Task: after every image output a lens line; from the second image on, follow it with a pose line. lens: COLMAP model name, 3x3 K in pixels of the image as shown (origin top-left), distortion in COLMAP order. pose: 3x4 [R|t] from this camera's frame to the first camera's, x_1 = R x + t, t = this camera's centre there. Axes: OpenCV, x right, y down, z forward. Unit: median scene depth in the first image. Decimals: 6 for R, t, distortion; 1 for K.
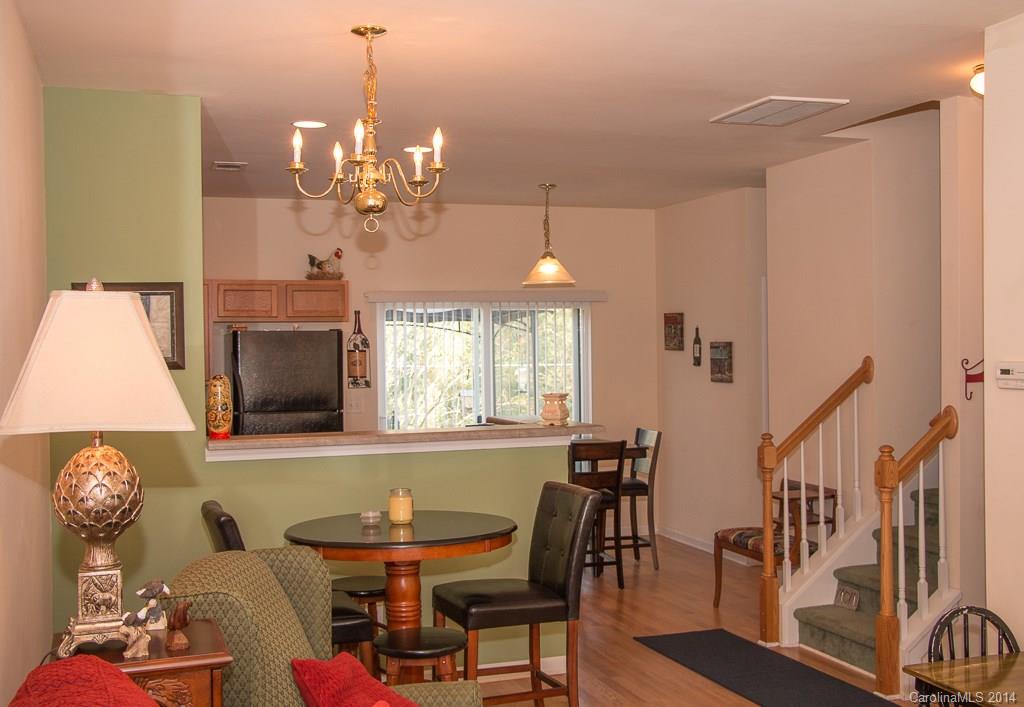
lens RADIAL K [[1168.6, 0, 512.0], [0, 1168.6, 353.5], [0, 0, 1]] dist [-0.026456, -0.011671]
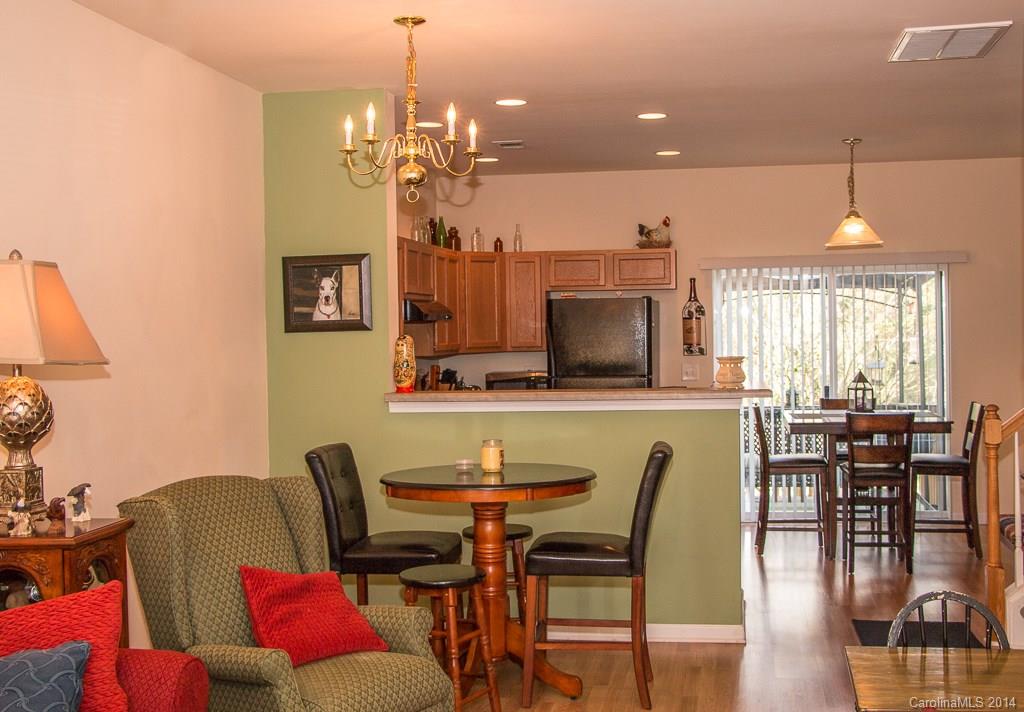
lens RADIAL K [[1214.8, 0, 528.9], [0, 1214.8, 345.1], [0, 0, 1]] dist [-0.092014, 0.301495]
pose [[0.882479, 0.004947, -0.470326, 0.245317], [0.000977, 0.999923, 0.012350, 0.008152], [0.470351, -0.011358, 0.882406, 0.018079]]
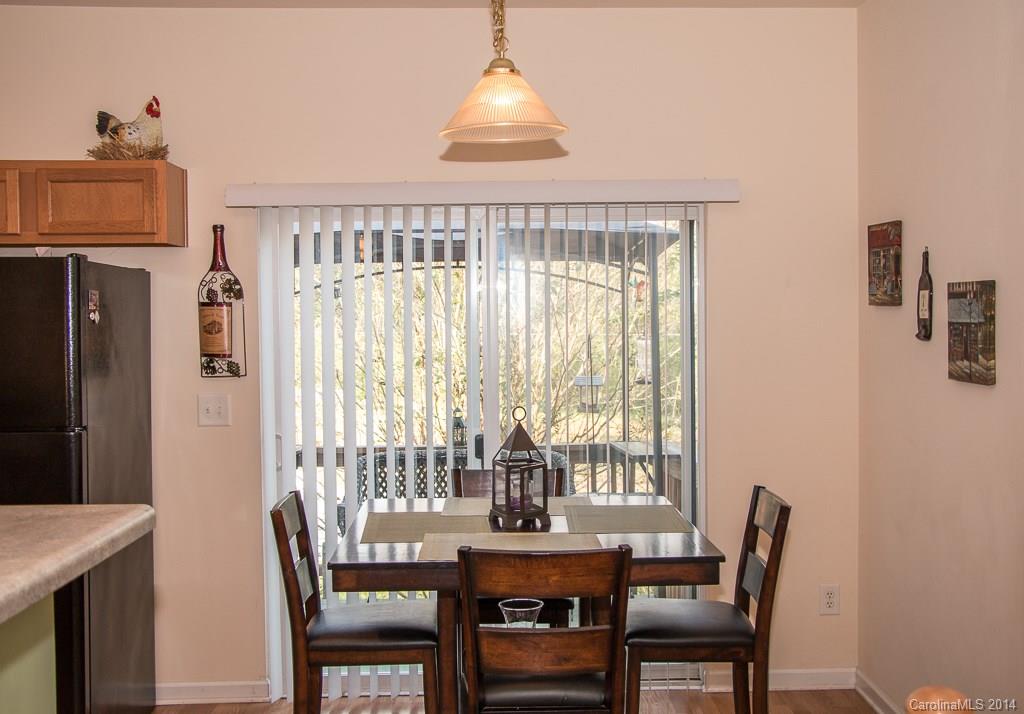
lens RADIAL K [[1214.8, 0, 528.9], [0, 1214.8, 346.1], [0, 0, 1]] dist [-0.092014, 0.301495]
pose [[0.960184, 0.010604, -0.279167, 0.151662], [-0.004632, 0.999746, 0.022044, 0.003920], [0.279330, -0.019873, 0.959990, 0.563471]]
